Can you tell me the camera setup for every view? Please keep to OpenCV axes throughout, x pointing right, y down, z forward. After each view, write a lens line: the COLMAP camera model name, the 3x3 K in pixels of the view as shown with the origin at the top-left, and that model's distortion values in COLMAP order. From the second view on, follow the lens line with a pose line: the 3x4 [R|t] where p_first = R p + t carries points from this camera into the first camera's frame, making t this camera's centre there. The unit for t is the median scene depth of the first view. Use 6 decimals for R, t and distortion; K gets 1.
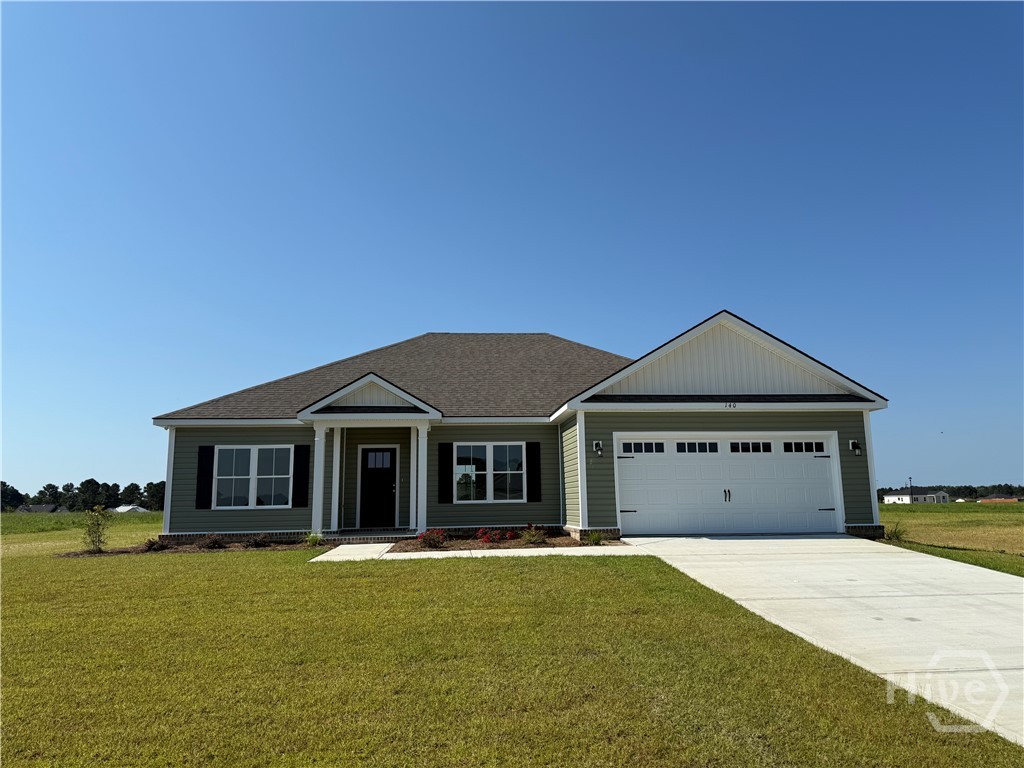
lens RADIAL K [[718.1, 0, 527.2], [0, 718.1, 378.9], [0, 0, 1]] dist [0.142509, -0.211761]
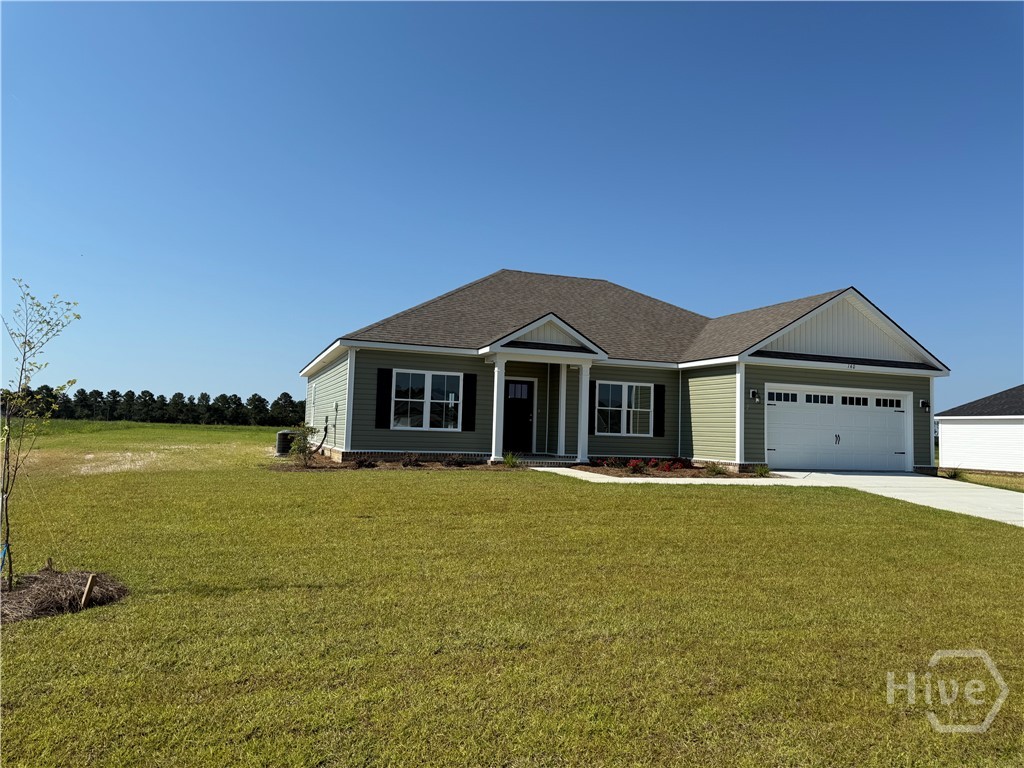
lens RADIAL K [[718.1, 0, 527.2], [0, 718.1, 378.9], [0, 0, 1]] dist [0.142509, -0.211761]
pose [[0.962725, 0.063974, 0.262808, -0.515000], [-0.089040, 0.992429, 0.084592, 0.002021], [-0.255407, -0.104839, 0.961133, -0.033241]]
